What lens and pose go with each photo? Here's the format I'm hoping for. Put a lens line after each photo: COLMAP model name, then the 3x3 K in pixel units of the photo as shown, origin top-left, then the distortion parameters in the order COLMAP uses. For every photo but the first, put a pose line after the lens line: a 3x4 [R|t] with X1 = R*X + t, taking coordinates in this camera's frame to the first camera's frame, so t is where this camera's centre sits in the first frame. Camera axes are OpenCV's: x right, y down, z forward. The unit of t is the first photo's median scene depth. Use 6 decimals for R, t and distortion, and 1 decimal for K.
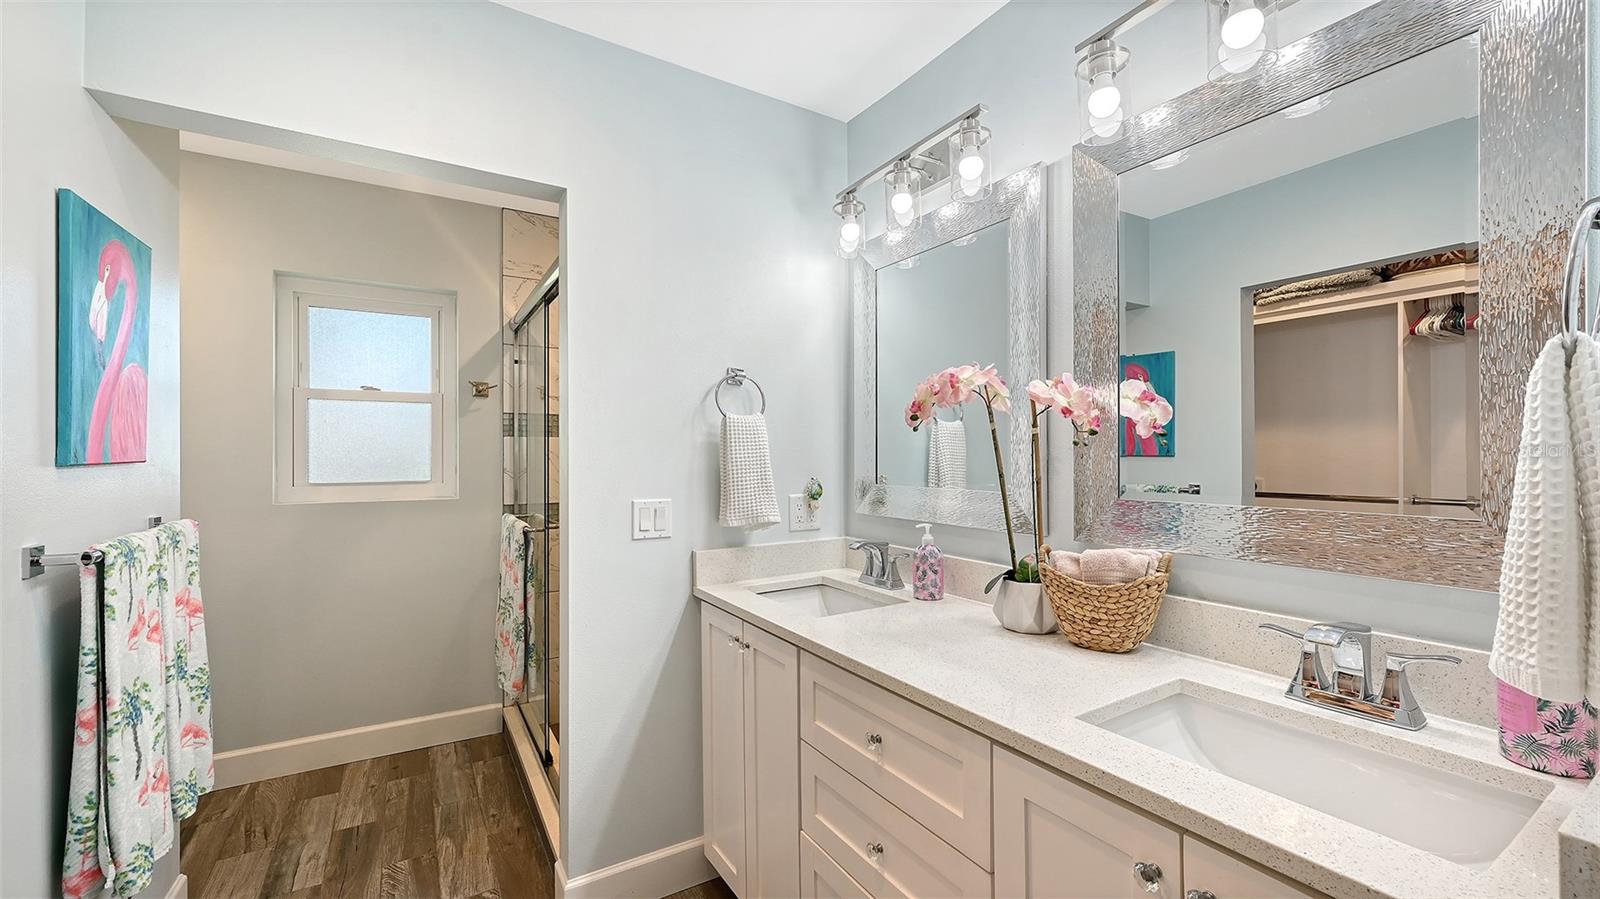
lens RADIAL K [[640.6, 0, 803.8], [0, 640.6, 458.1], [0, 0, 1]] dist [0.000225, 0.000028]
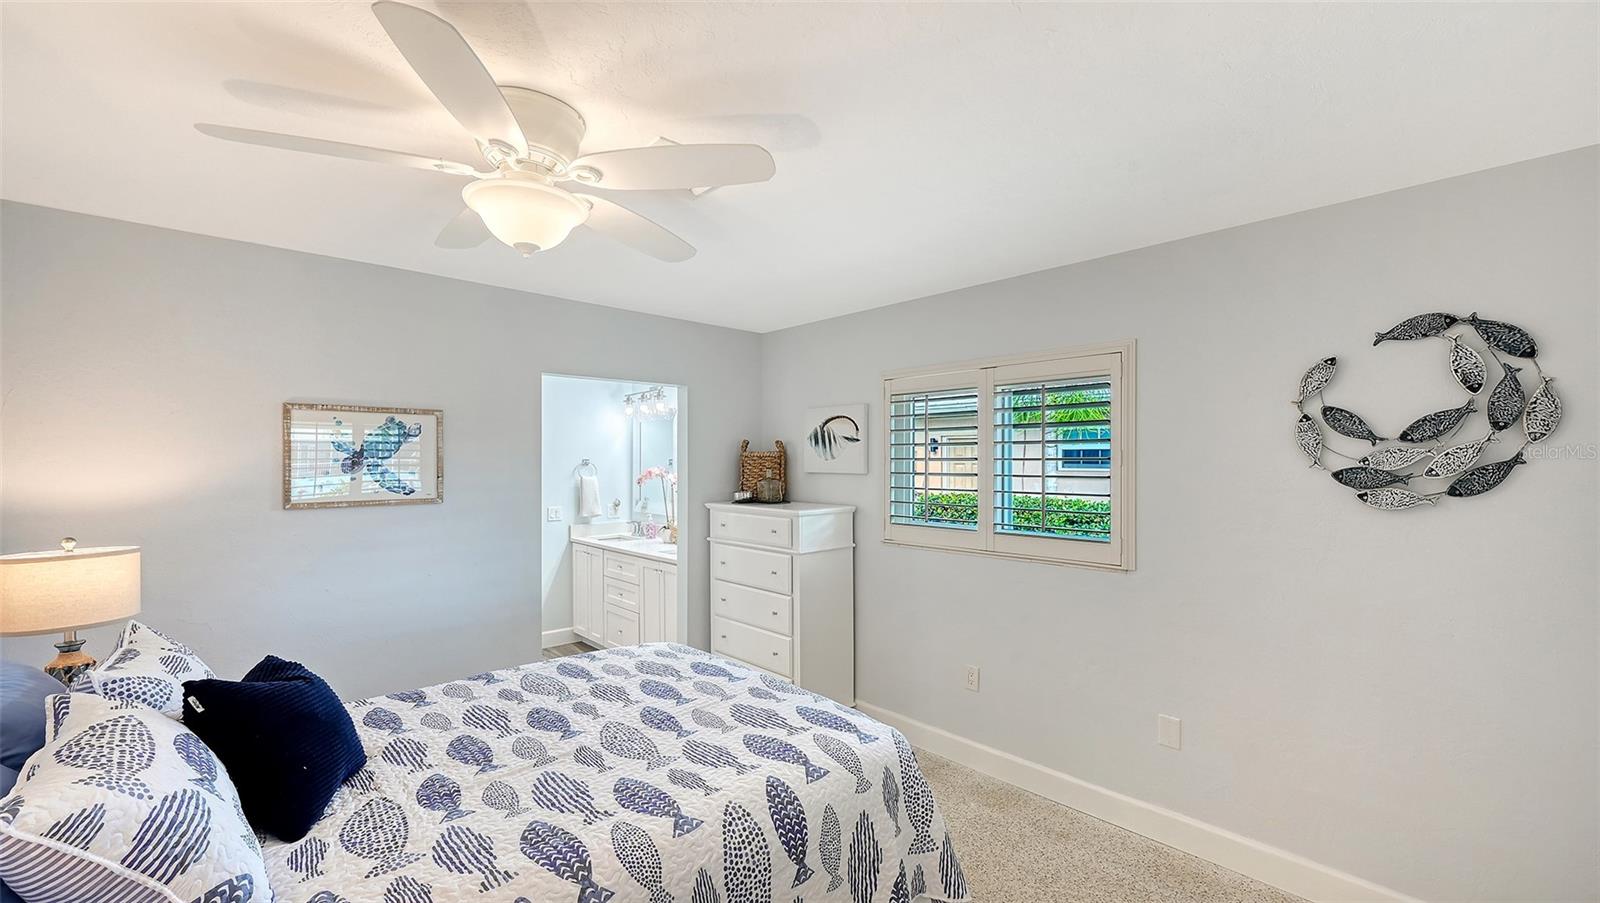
lens RADIAL K [[640.6, 0, 803.8], [0, 640.6, 460.1], [0, 0, 1]] dist [0.000225, 0.000028]
pose [[0.979947, 0.004554, 0.199205, 0.288093], [-0.003934, 0.999986, -0.003505, -0.142363], [-0.199218, 0.002651, 0.979952, -2.066027]]
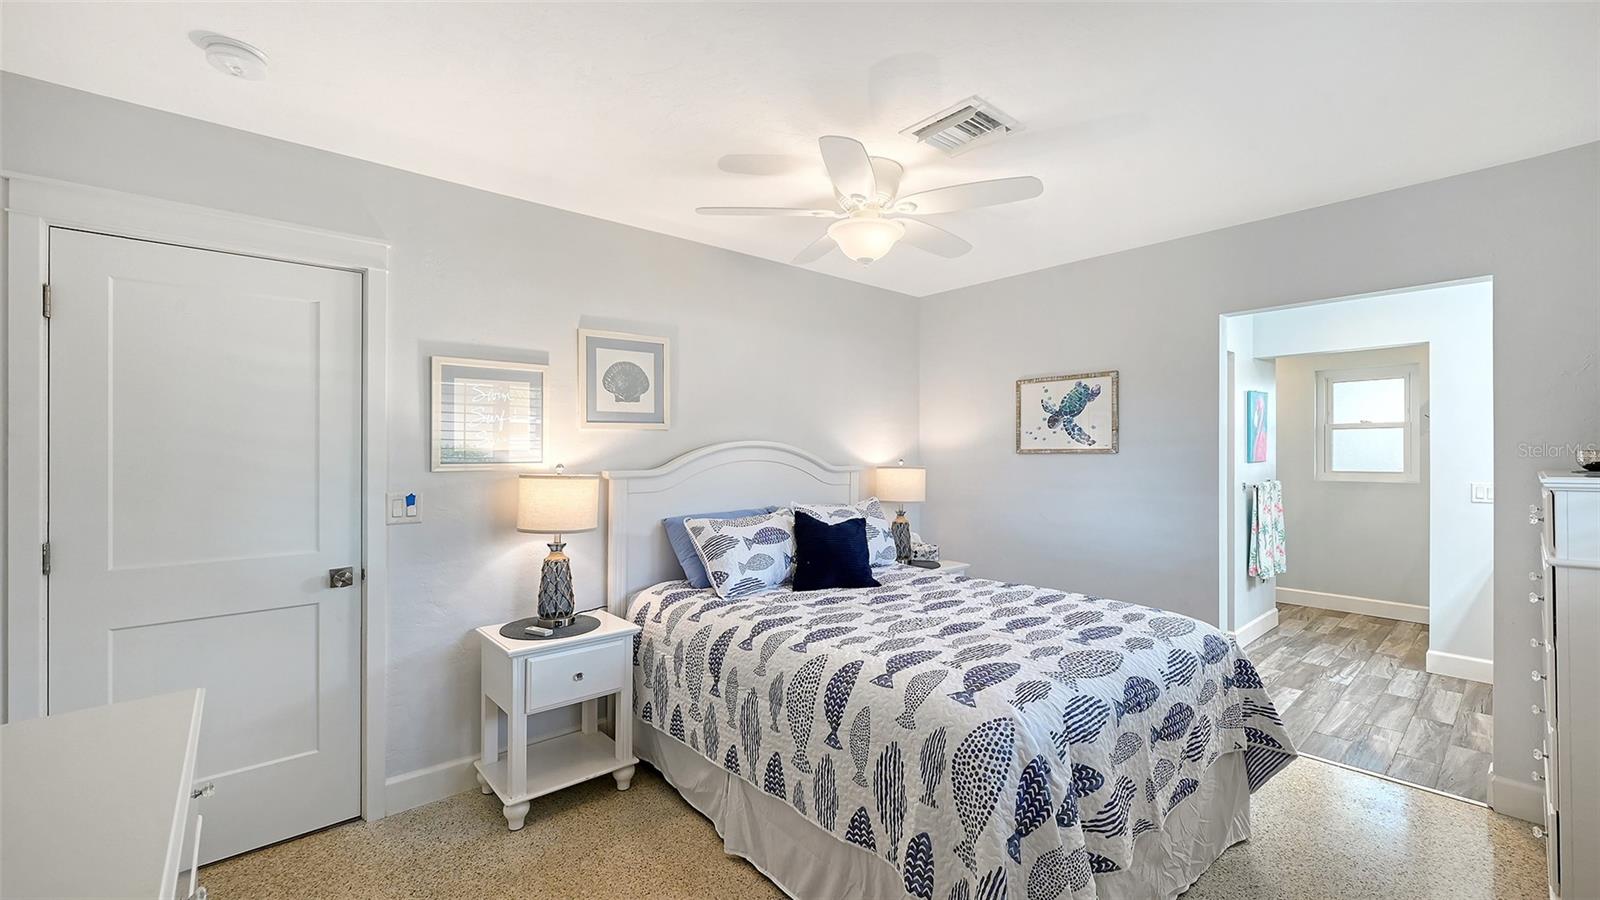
lens RADIAL K [[649.5, 0, 811.0], [0, 649.5, 452.0], [0, 0, 1]] dist [-0.001056, -0.000070]
pose [[0.169958, 0.000814, -0.985451, 1.428090], [0.002122, 0.999997, 0.001192, -0.039425], [0.985449, -0.002293, 0.169956, -1.436926]]
